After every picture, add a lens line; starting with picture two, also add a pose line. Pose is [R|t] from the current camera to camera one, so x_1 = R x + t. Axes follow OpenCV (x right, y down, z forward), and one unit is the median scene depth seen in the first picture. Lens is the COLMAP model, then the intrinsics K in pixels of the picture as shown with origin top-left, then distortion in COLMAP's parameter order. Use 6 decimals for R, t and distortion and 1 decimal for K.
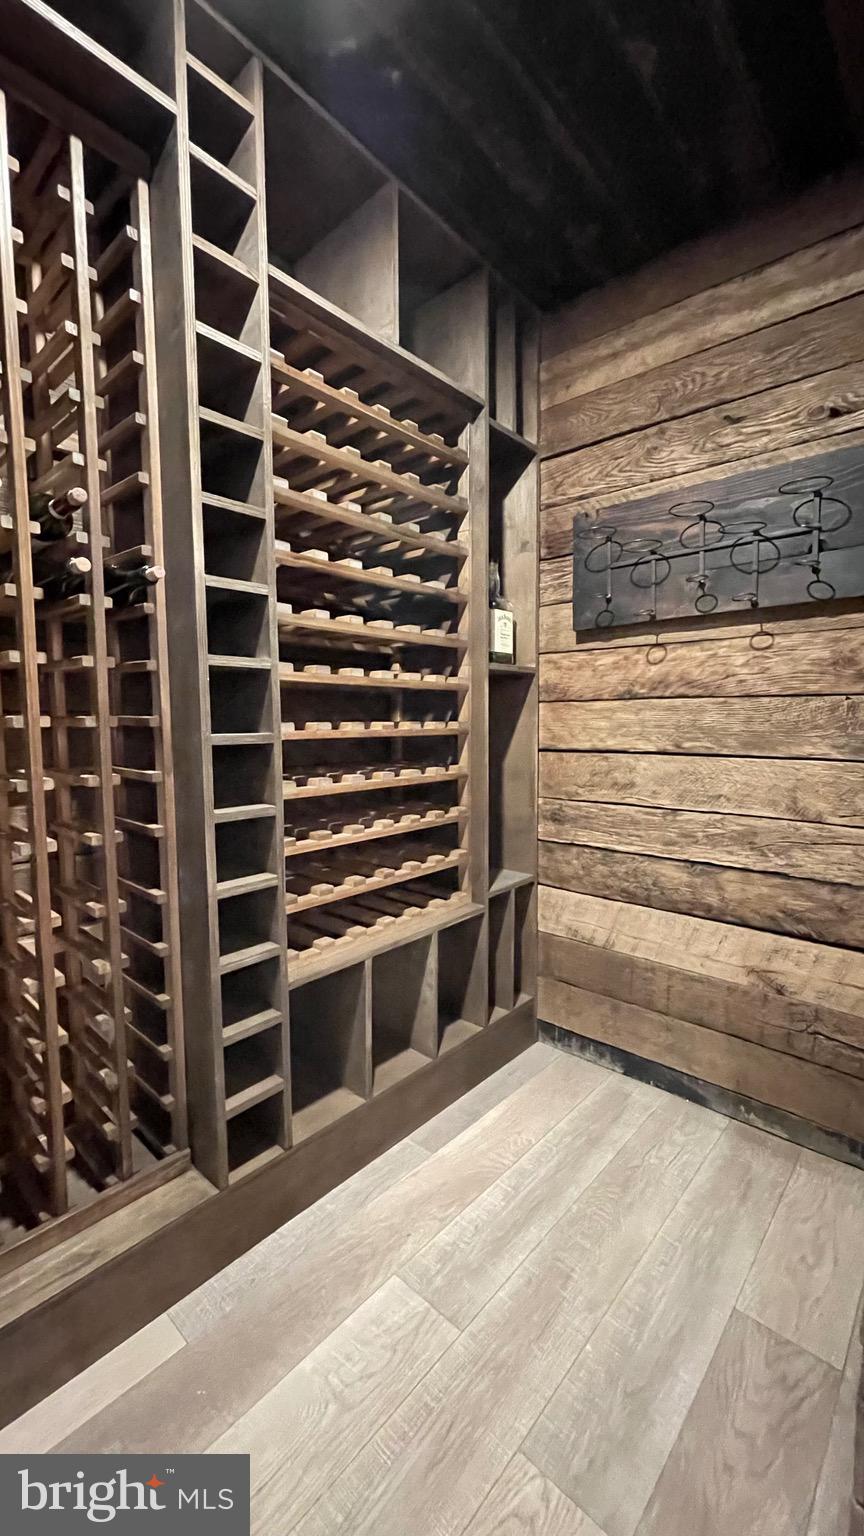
lens RADIAL K [[621.5, 0, 429.4], [0, 621.5, 767.4], [0, 0, 1]] dist [0.000141, 0.000928]
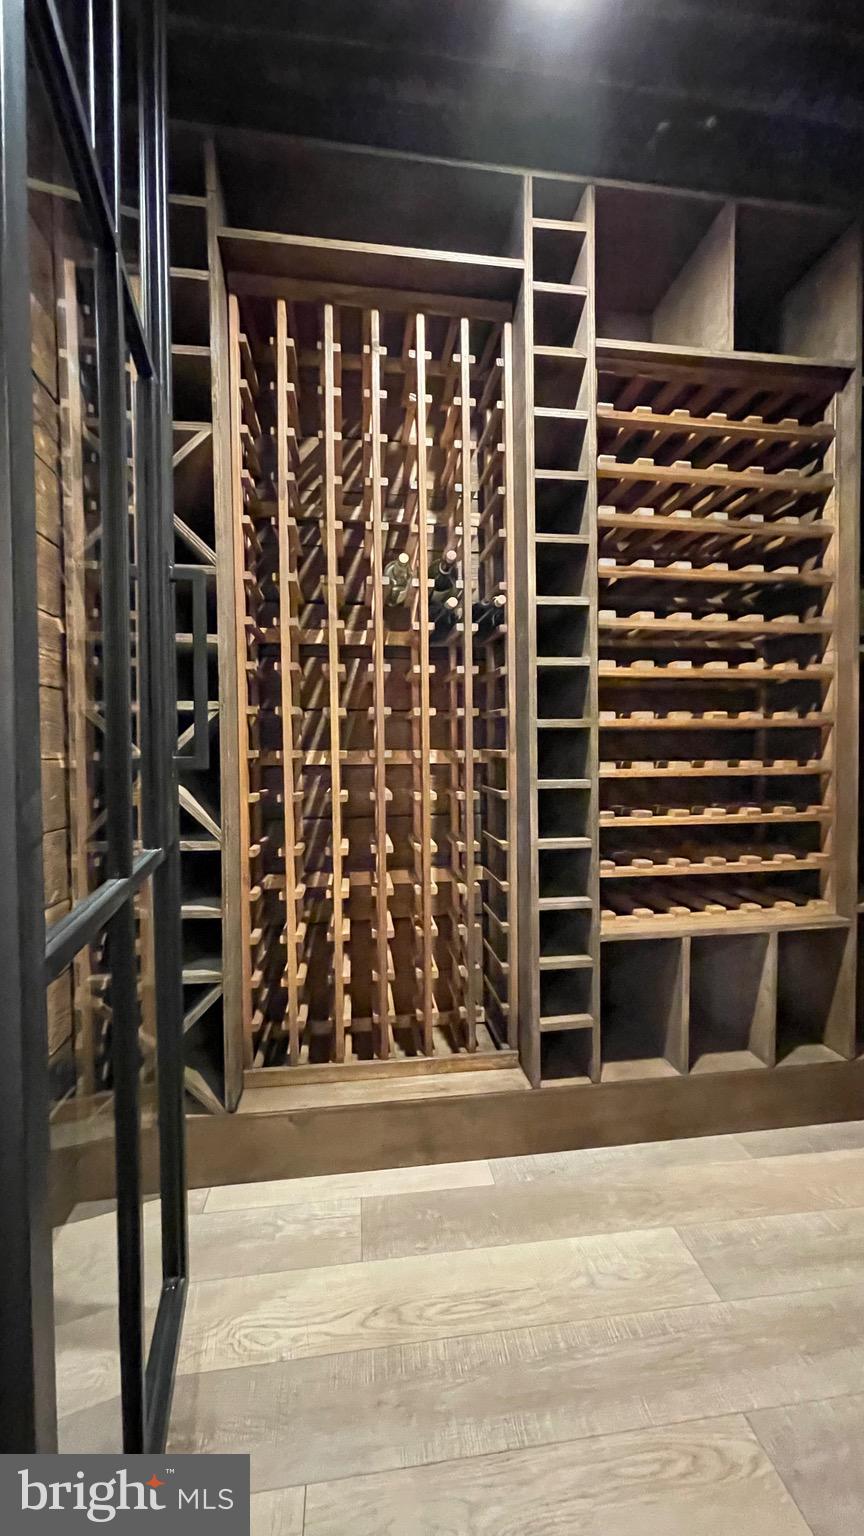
lens RADIAL K [[621.5, 0, 437.6], [0, 621.5, 766.1], [0, 0, 1]] dist [0.000141, 0.000928]
pose [[0.763130, 0.017771, -0.646001, 0.284943], [-0.046423, 0.998547, -0.027371, 0.077535], [0.644575, 0.050877, 0.762846, -0.093324]]
